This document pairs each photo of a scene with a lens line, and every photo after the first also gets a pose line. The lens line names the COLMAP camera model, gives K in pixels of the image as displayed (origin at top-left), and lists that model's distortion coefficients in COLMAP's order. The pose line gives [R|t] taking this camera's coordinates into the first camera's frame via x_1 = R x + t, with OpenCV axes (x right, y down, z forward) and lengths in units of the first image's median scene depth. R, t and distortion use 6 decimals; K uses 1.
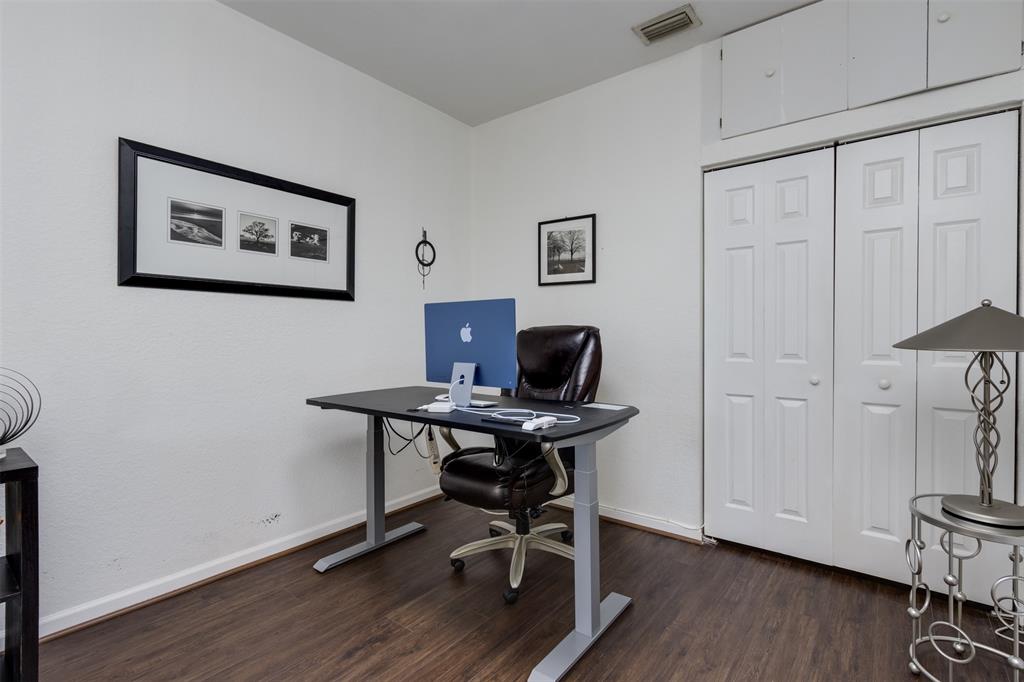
lens RADIAL K [[467.5, 0, 515.8], [0, 467.5, 338.3], [0, 0, 1]] dist [-0.000025, -0.000584]
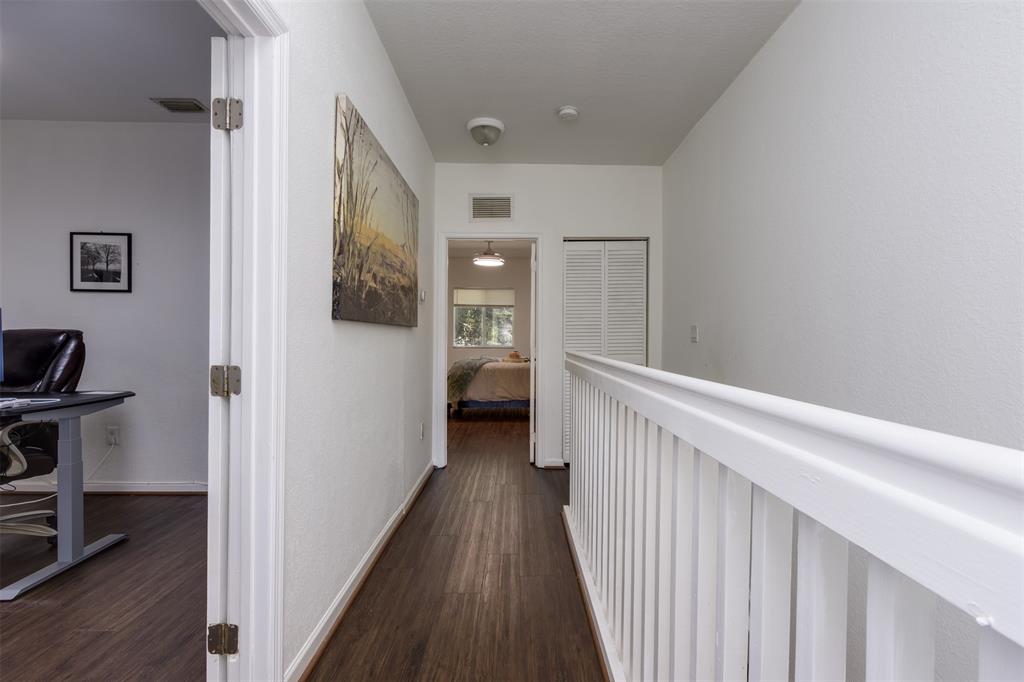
lens RADIAL K [[467.5, 0, 513.4], [0, 467.5, 335.5], [0, 0, 1]] dist [-0.000025, -0.000584]
pose [[0.777861, 0.006062, 0.628407, 0.176340], [0.004485, 0.999874, -0.015196, 0.009836], [-0.628420, 0.014639, 0.777737, -0.488505]]
